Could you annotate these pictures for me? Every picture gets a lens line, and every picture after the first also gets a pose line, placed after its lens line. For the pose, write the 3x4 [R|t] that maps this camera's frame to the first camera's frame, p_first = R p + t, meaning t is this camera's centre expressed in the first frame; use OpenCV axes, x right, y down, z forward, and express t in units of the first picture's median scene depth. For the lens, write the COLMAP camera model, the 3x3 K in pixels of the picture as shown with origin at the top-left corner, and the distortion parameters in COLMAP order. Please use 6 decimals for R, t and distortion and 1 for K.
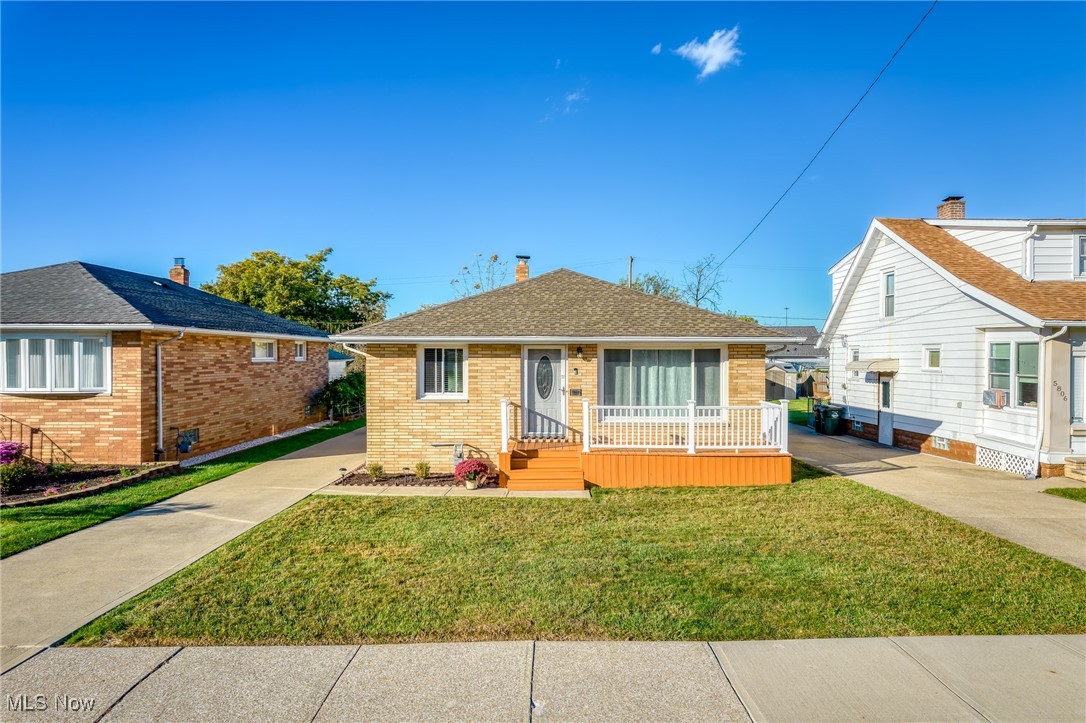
lens RADIAL K [[708.6, 0, 543.0], [0, 708.6, 361.5], [0, 0, 1]] dist [0.002677, 0.000443]
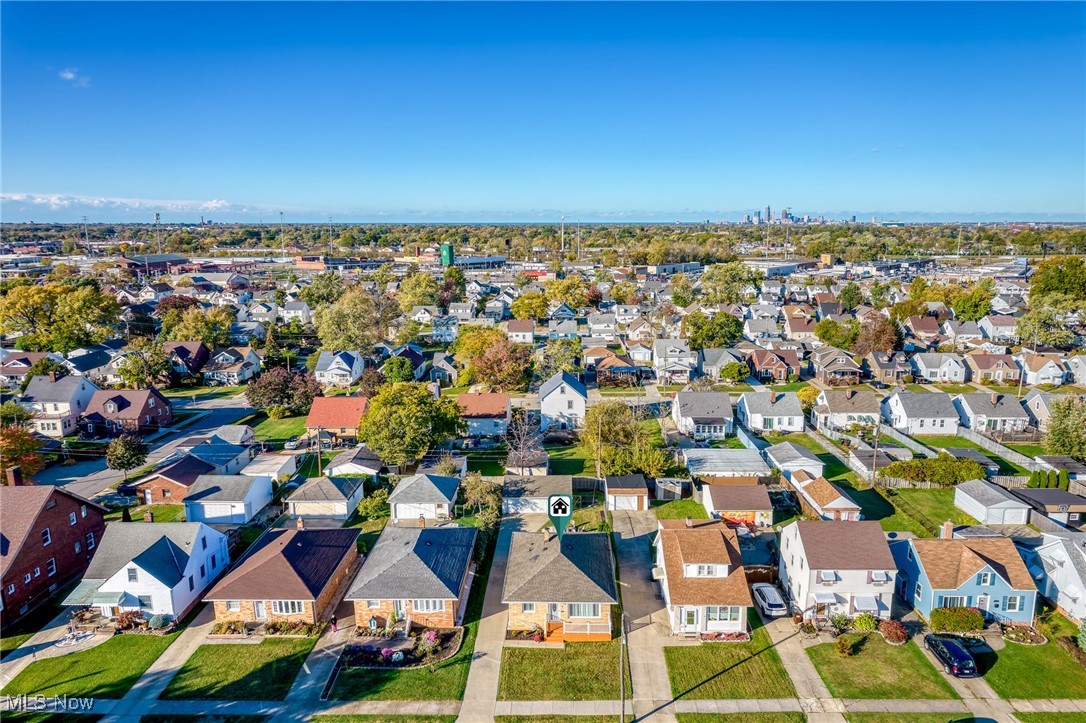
lens RADIAL K [[708.6, 0, 543.0], [0, 708.6, 361.5], [0, 0, 1]] dist [0.002677, 0.000443]
pose [[0.999896, 0.003475, -0.013994, -0.011884], [-0.000801, 0.982412, 0.186725, -2.032136], [0.014396, -0.186694, 0.982313, -2.580583]]
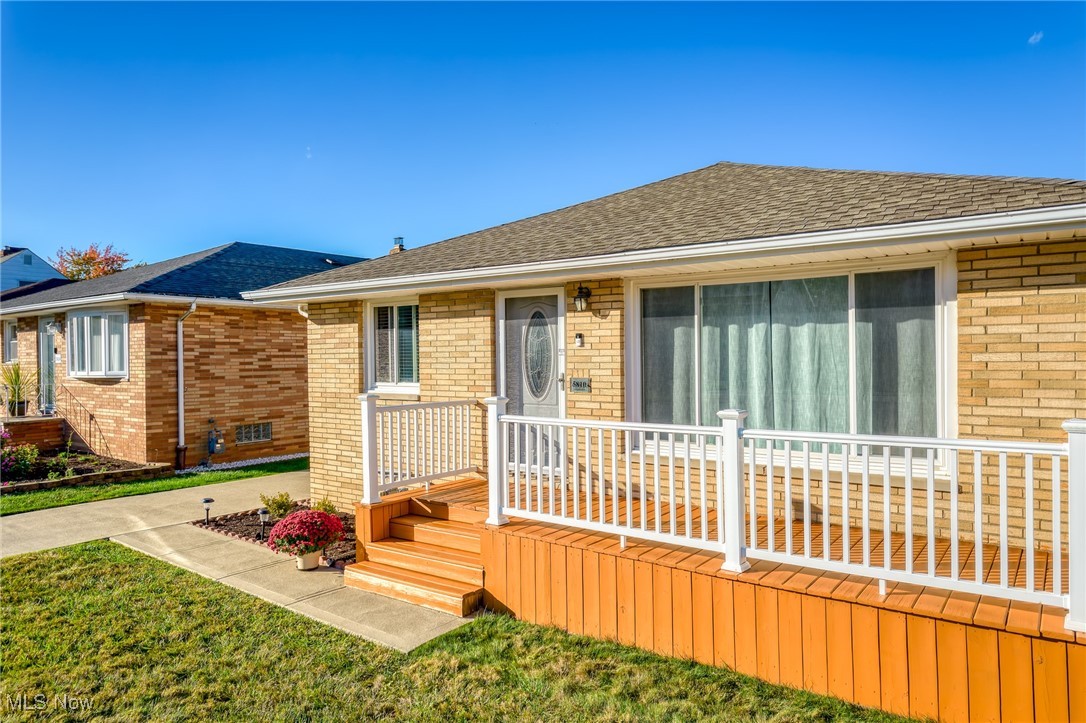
lens RADIAL K [[708.6, 0, 543.0], [0, 708.6, 361.5], [0, 0, 1]] dist [0.002677, 0.000443]
pose [[0.807699, -0.003852, -0.589583, 0.299584], [0.004220, 0.999991, -0.000753, 0.028057], [0.589580, -0.001880, 0.807707, 0.604932]]
